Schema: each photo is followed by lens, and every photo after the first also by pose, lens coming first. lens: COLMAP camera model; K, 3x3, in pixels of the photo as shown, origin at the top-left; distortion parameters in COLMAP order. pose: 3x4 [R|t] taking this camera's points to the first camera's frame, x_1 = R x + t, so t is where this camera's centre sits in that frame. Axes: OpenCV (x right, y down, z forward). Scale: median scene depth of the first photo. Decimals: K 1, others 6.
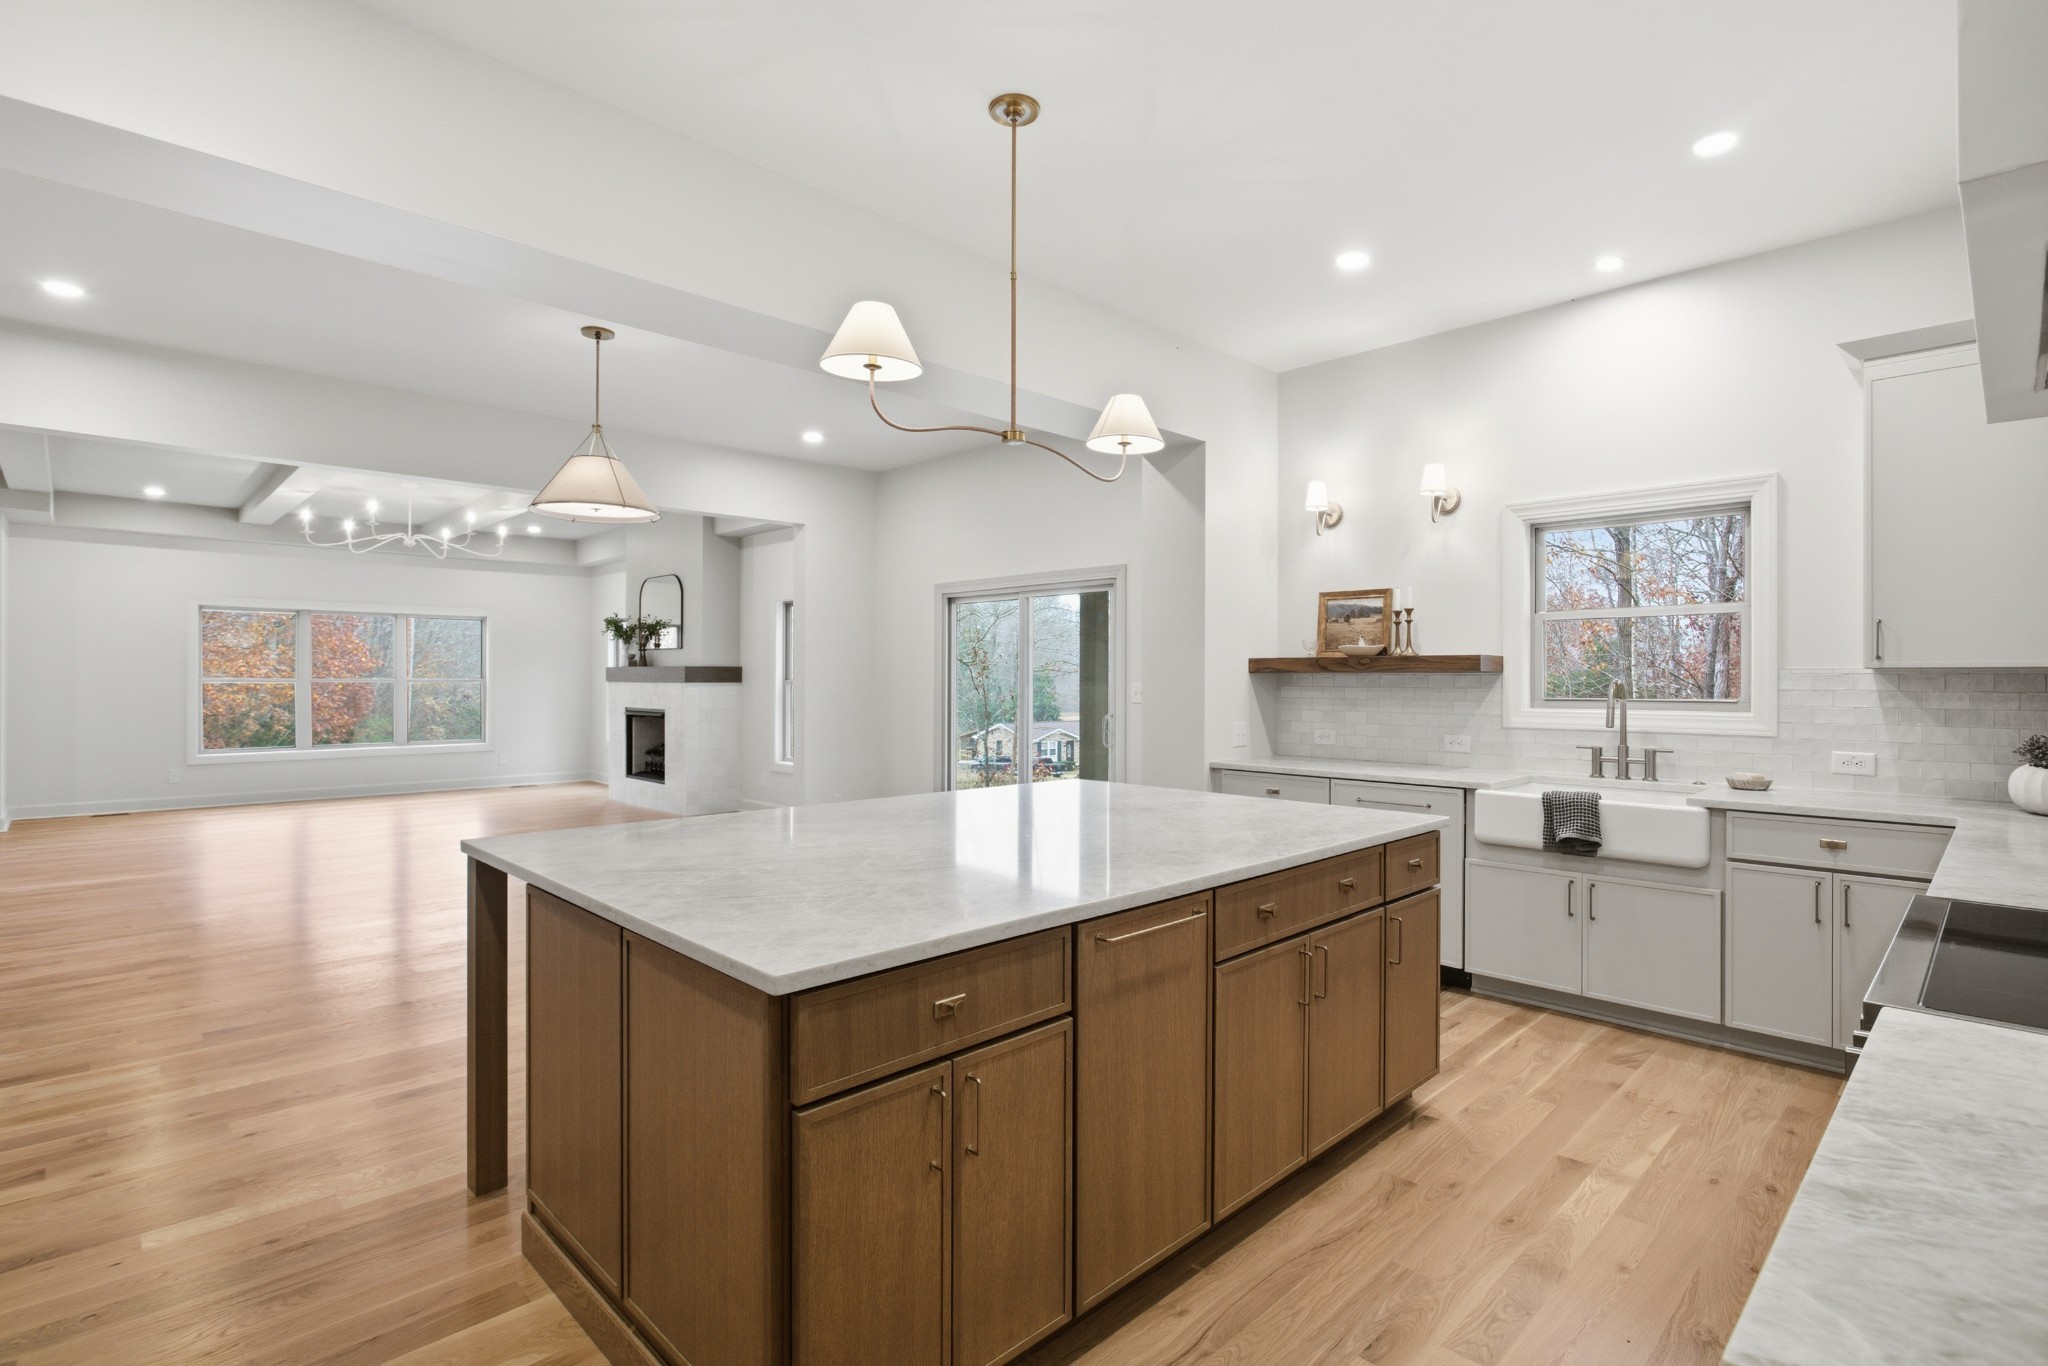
lens RADIAL K [[984.0, 0, 1030.4], [0, 984.0, 677.1], [0, 0, 1]] dist [-0.005961, 0.000740]
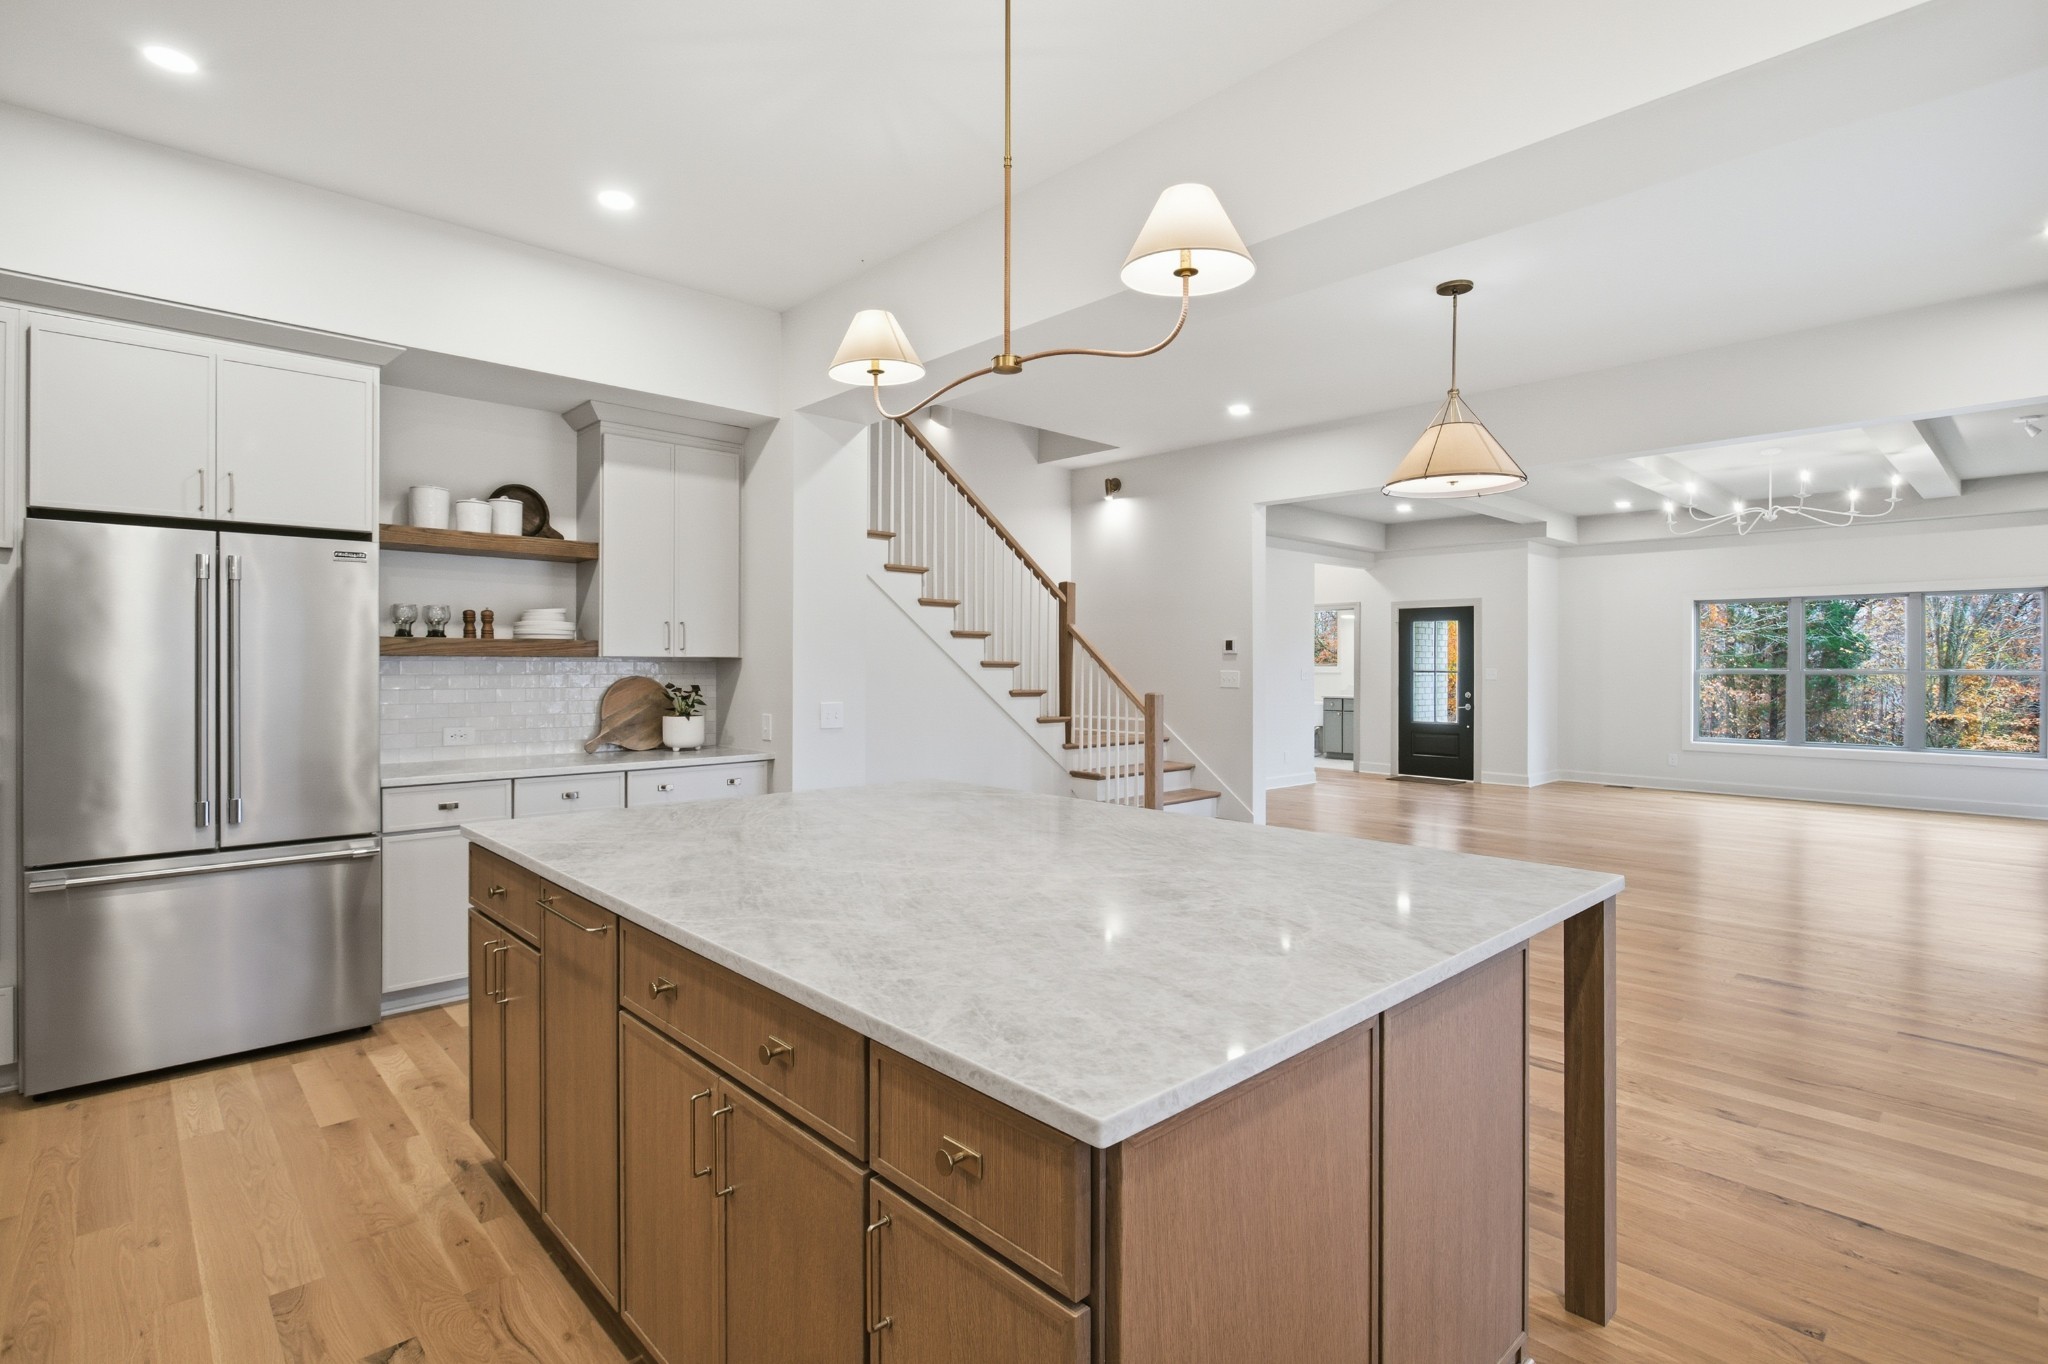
lens RADIAL K [[984.0, 0, 1028.5], [0, 984.0, 674.6], [0, 0, 1]] dist [-0.005961, 0.000740]
pose [[-0.015861, 0.004546, -0.999864, 0.489567], [0.001670, 0.999988, 0.004520, 0.000935], [0.999873, -0.001598, -0.015869, 0.653452]]
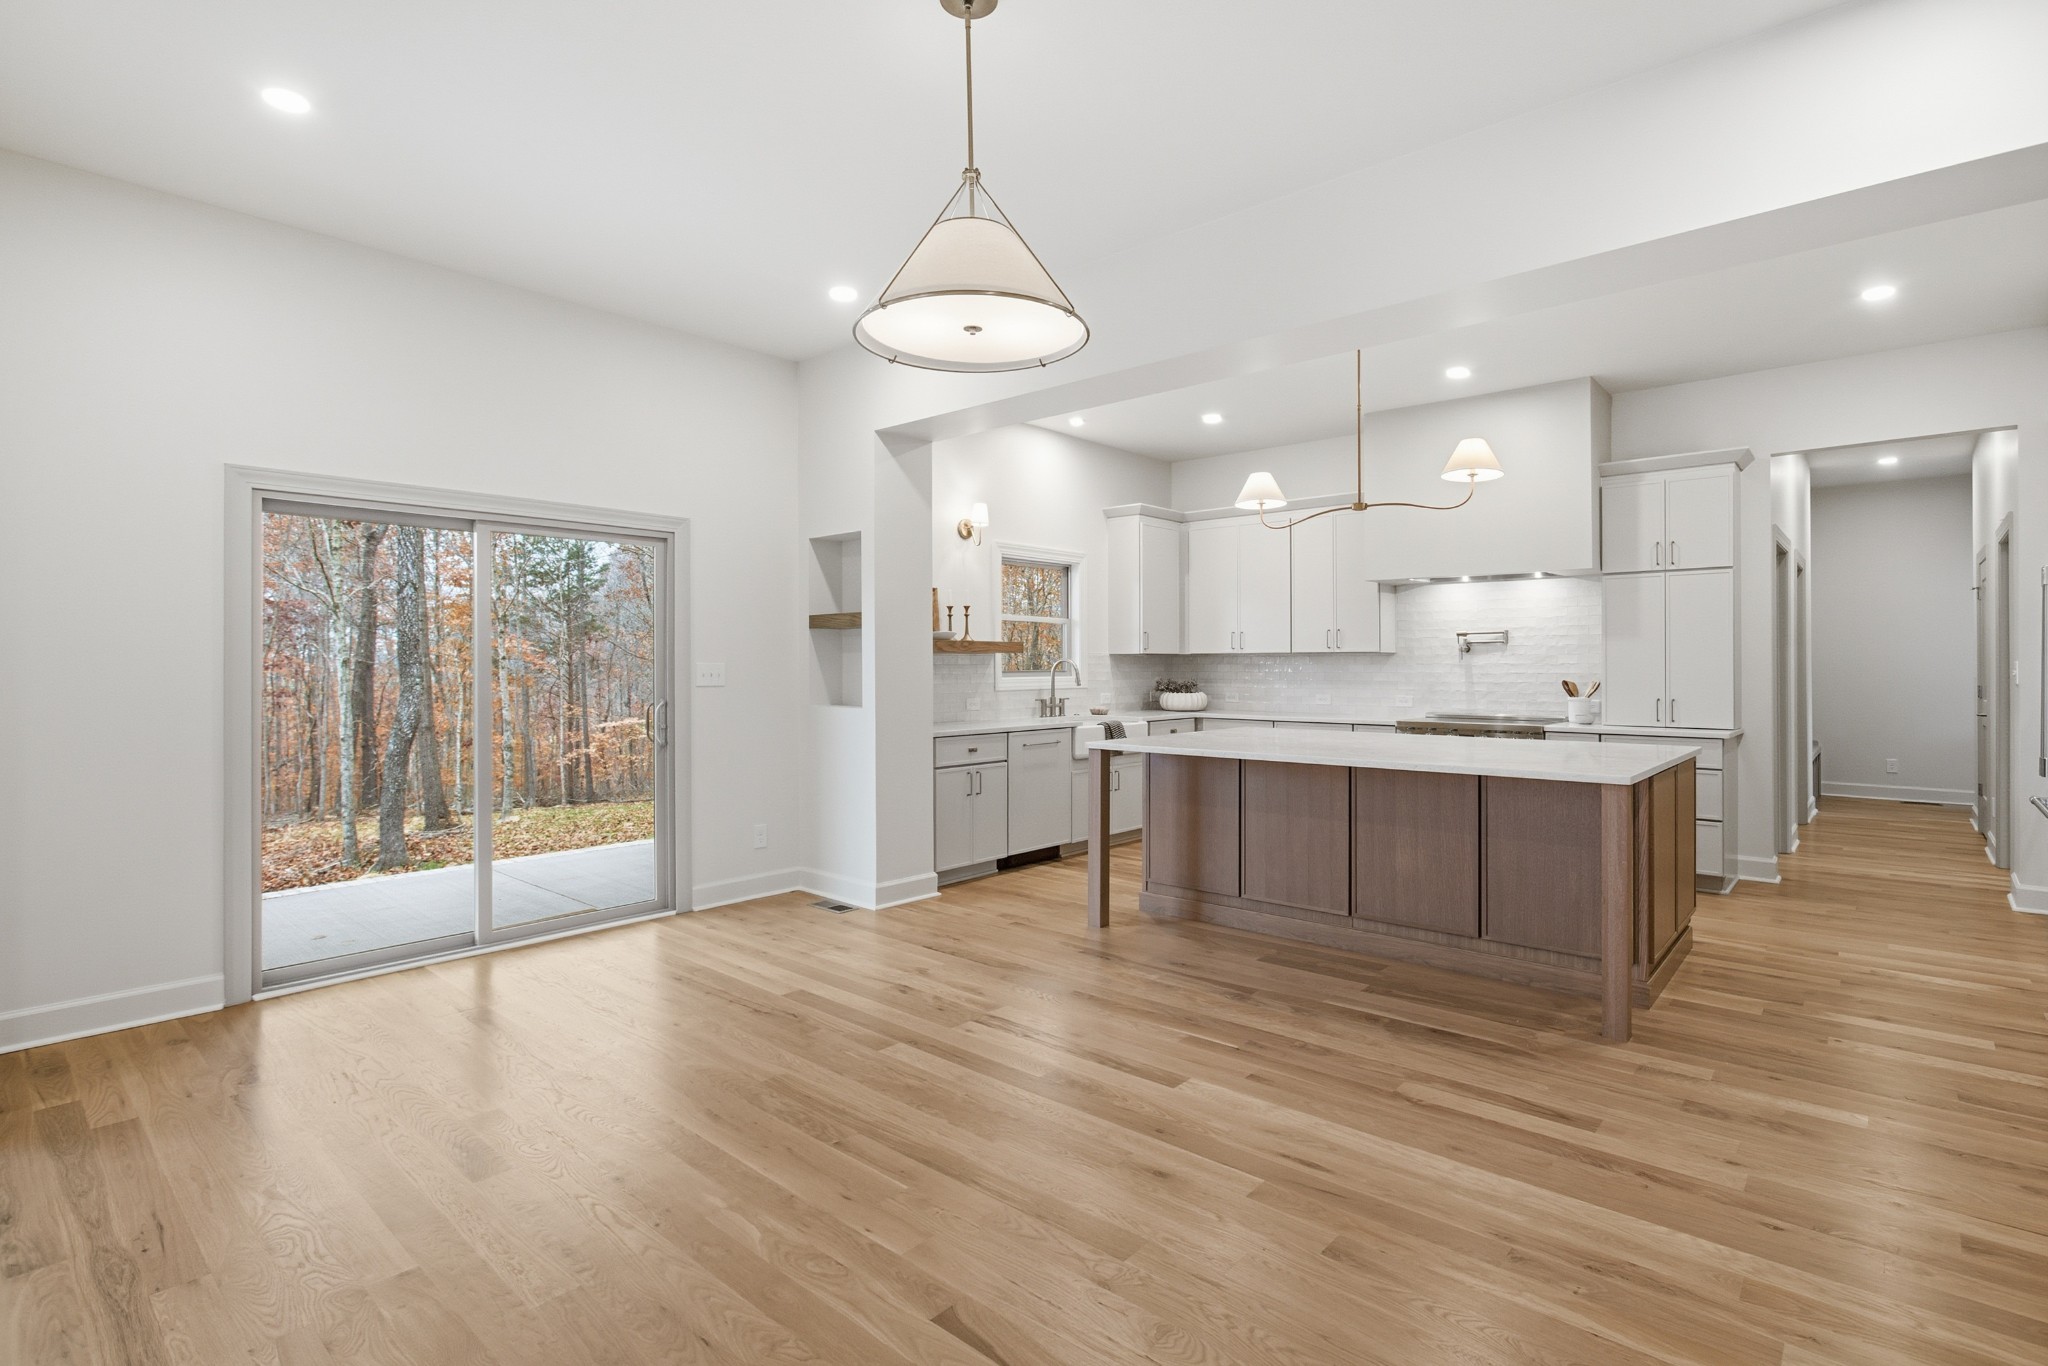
lens RADIAL K [[984.0, 0, 1025.0], [0, 984.0, 674.6], [0, 0, 1]] dist [-0.005961, 0.000740]
pose [[-0.074025, -0.013166, 0.997169, -1.006789], [-0.002033, 0.999913, 0.013052, 0.006945], [-0.997254, -0.001061, -0.074045, 1.053230]]
